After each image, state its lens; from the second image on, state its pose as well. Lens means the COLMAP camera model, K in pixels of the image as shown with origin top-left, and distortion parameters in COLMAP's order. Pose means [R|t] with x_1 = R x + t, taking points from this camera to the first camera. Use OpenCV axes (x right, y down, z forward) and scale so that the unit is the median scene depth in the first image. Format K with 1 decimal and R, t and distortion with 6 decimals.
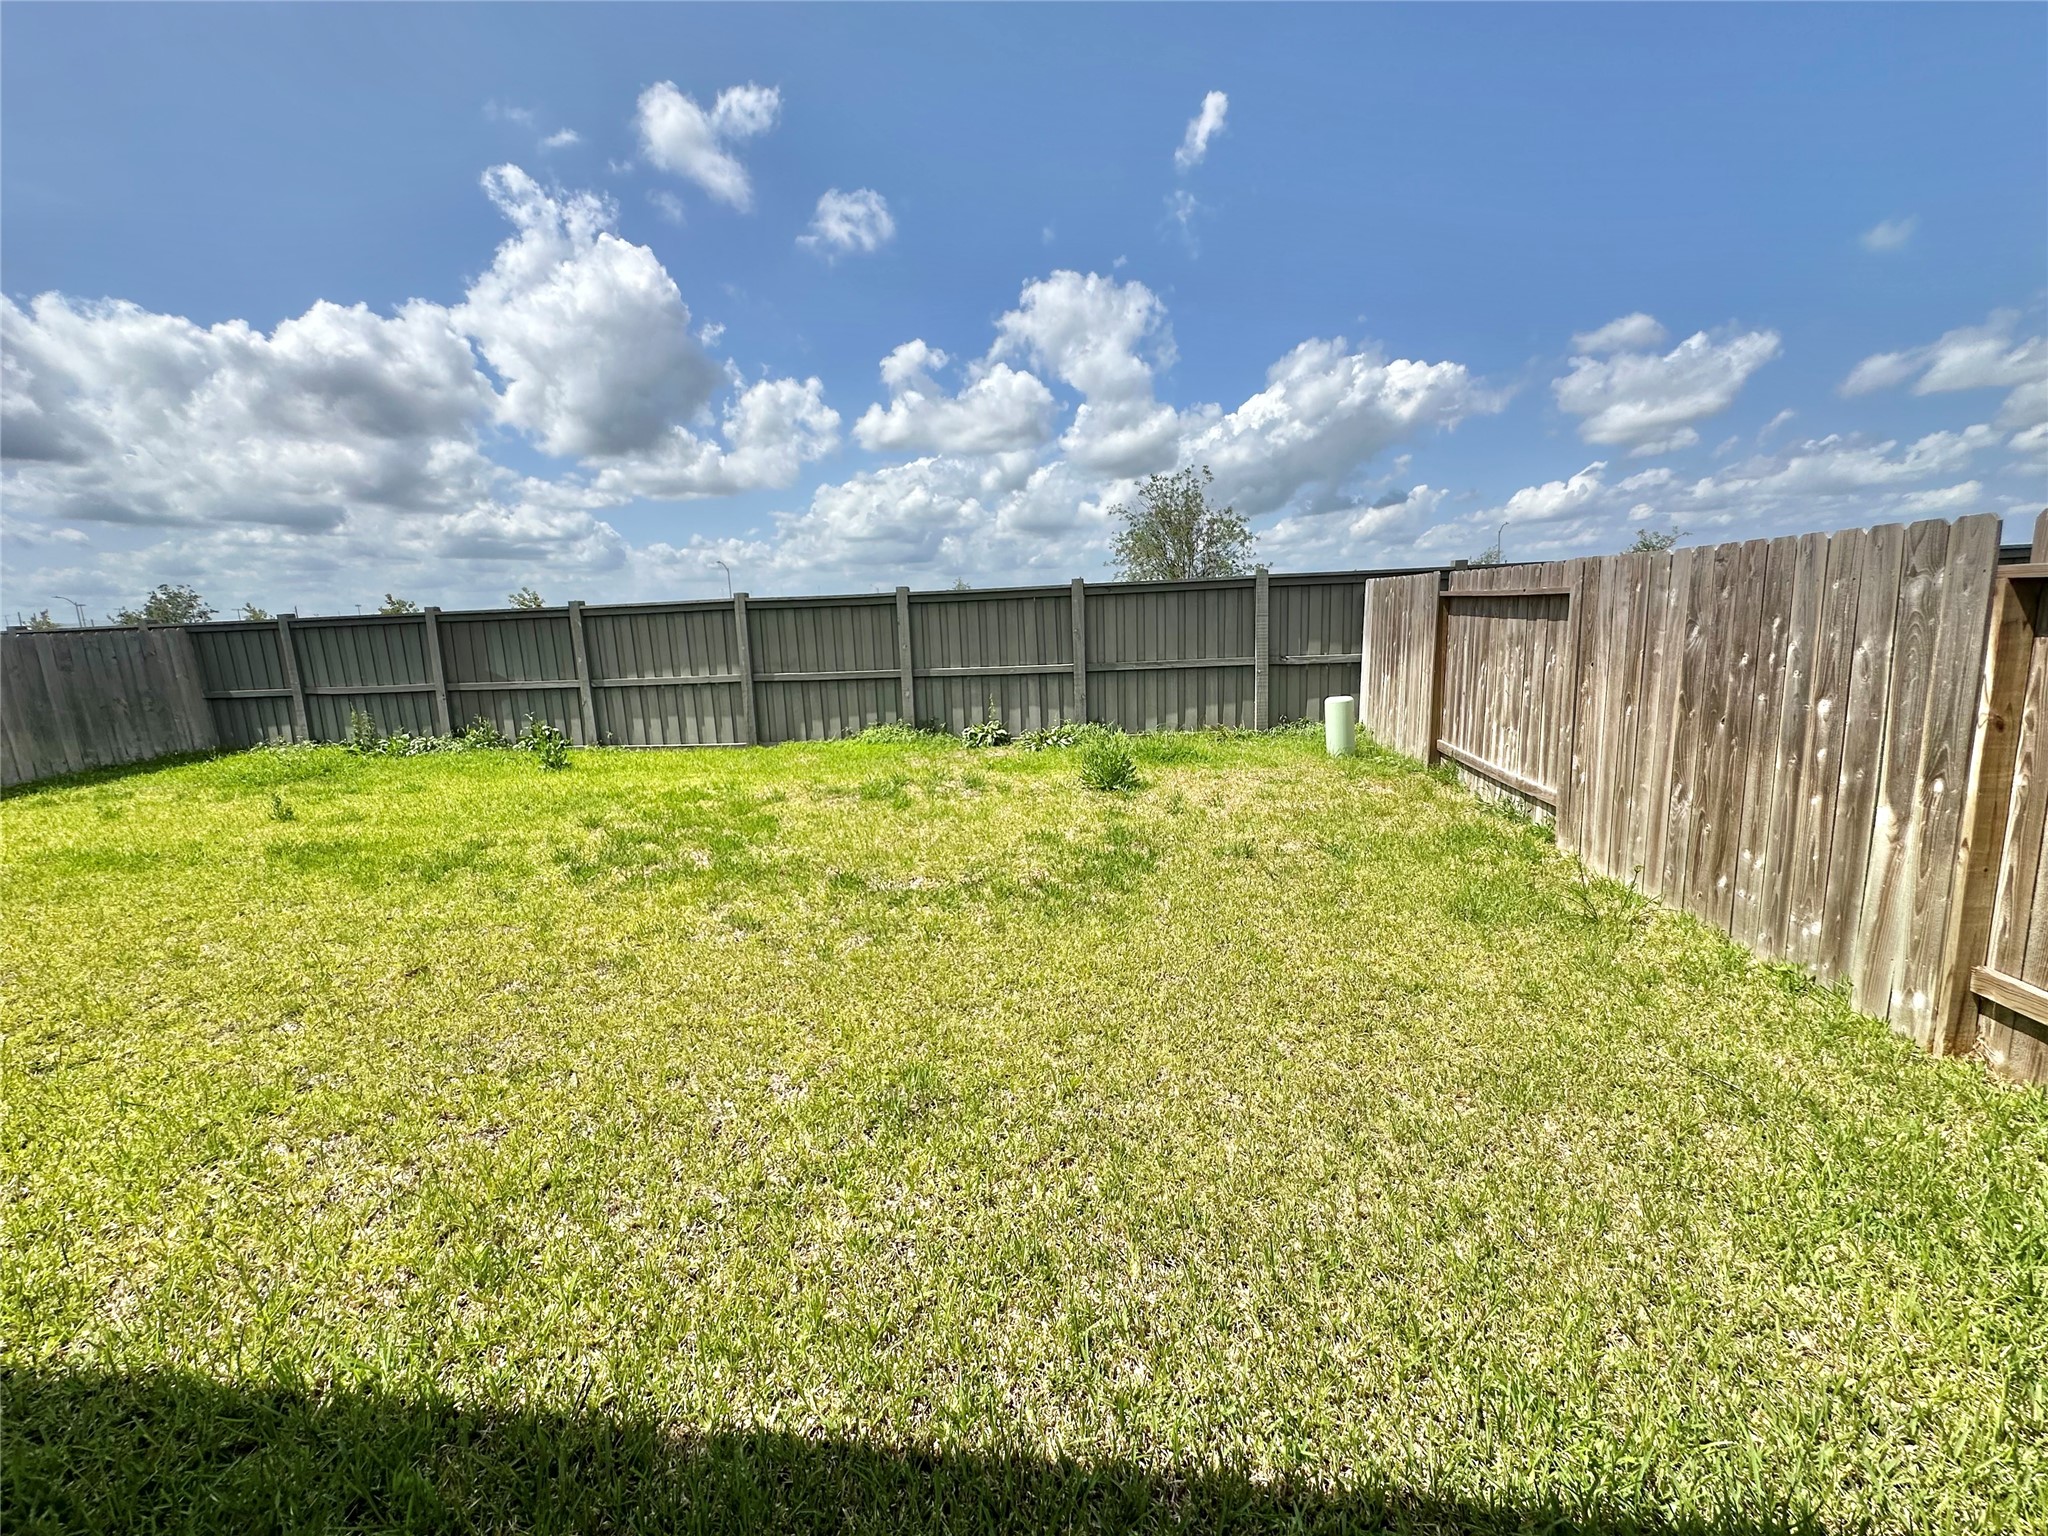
lens RADIAL K [[816.8, 0, 1023.2], [0, 816.8, 765.9], [0, 0, 1]] dist [-0.004869, 0.001062]
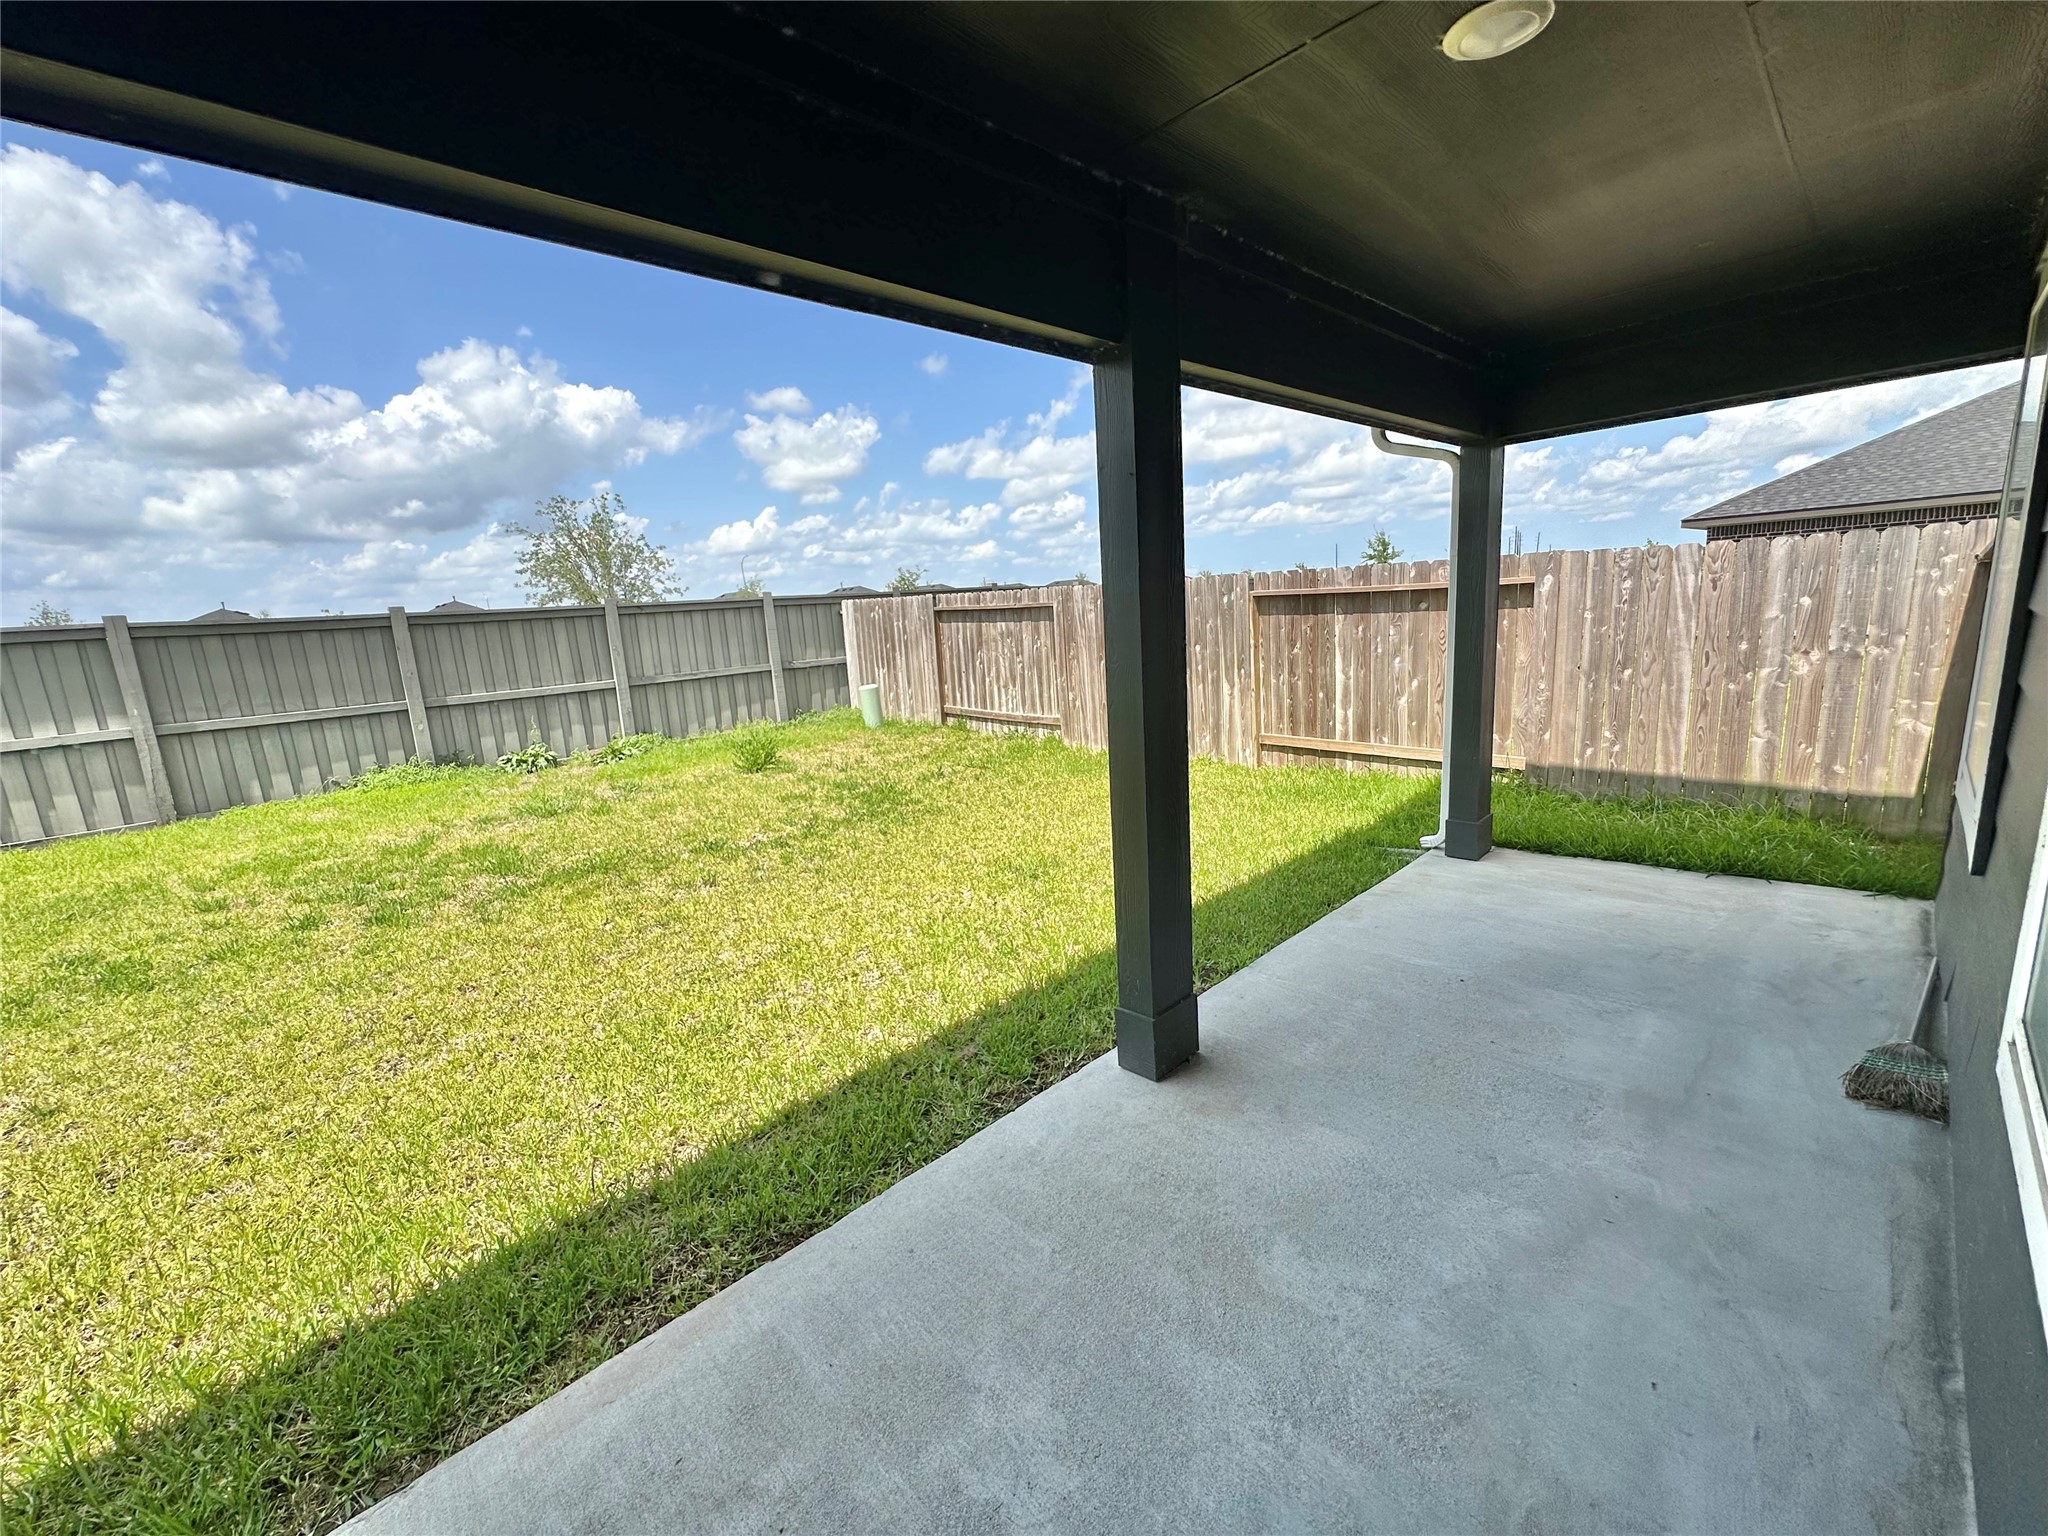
lens RADIAL K [[816.8, 0, 1023.2], [0, 816.8, 765.9], [0, 0, 1]] dist [-0.004869, 0.001062]
pose [[0.642926, -0.147085, 0.751672, -0.652845], [0.169997, 0.984313, 0.047205, 0.036948], [-0.746824, 0.097432, 0.657845, -0.101943]]
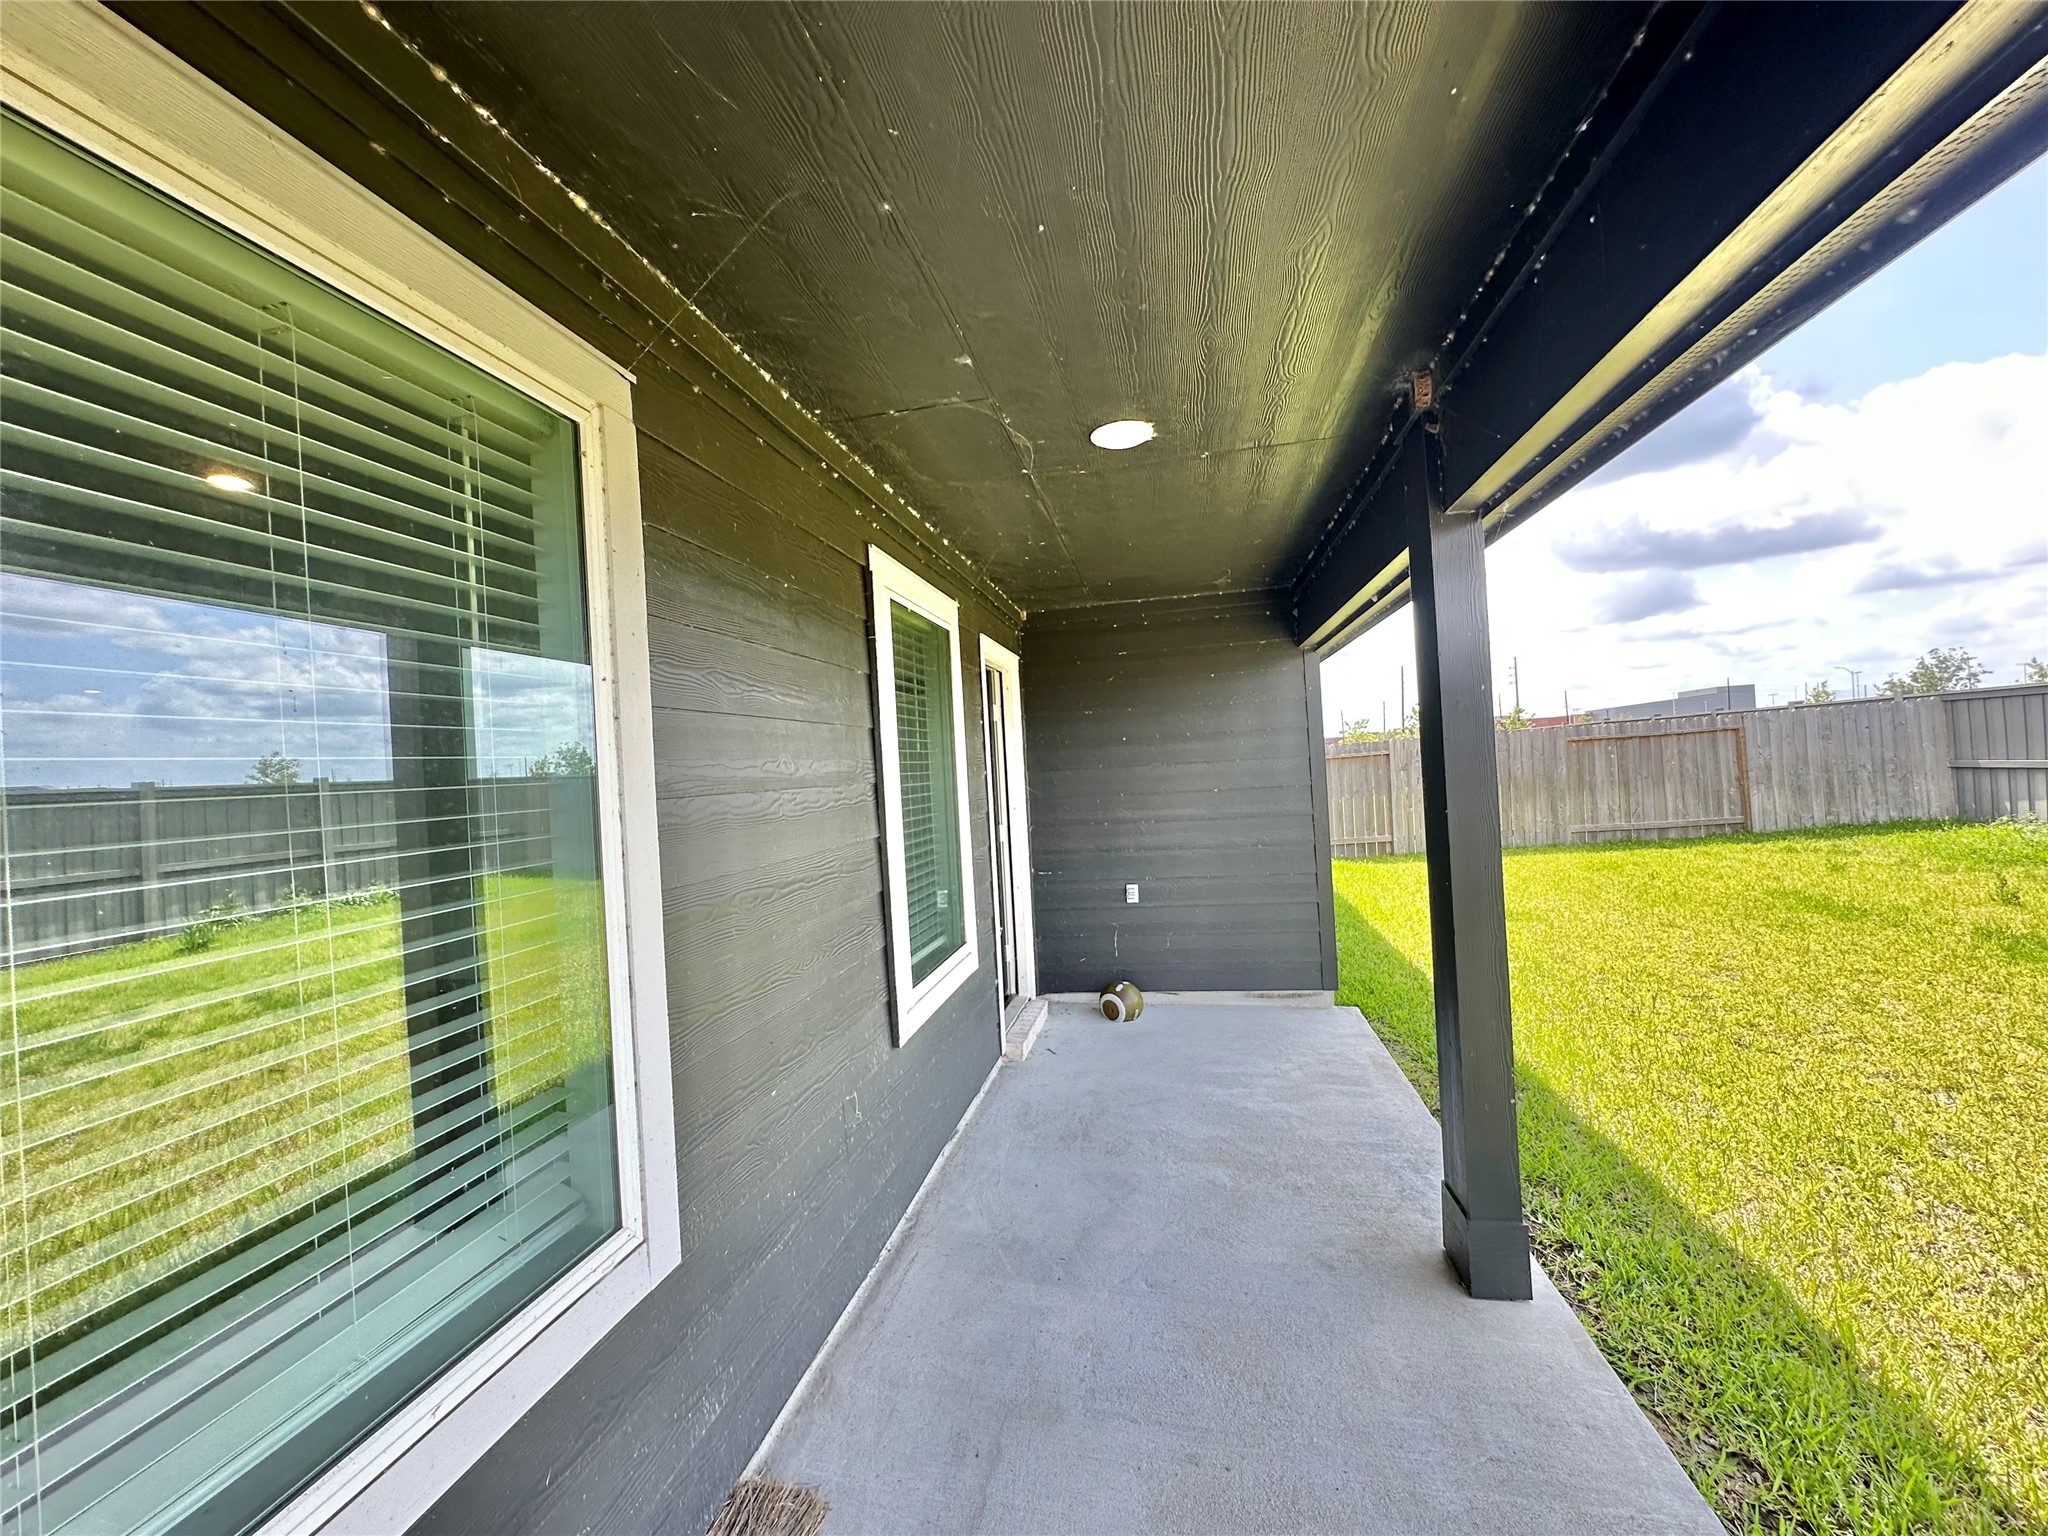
lens RADIAL K [[816.8, 0, 1023.2], [0, 816.8, 765.9], [0, 0, 1]] dist [-0.004869, 0.001062]
pose [[-0.077101, 0.038296, -0.996288, 0.104502], [-0.113321, 0.992450, 0.046918, -0.006382], [0.990562, 0.116518, -0.072180, -0.067049]]
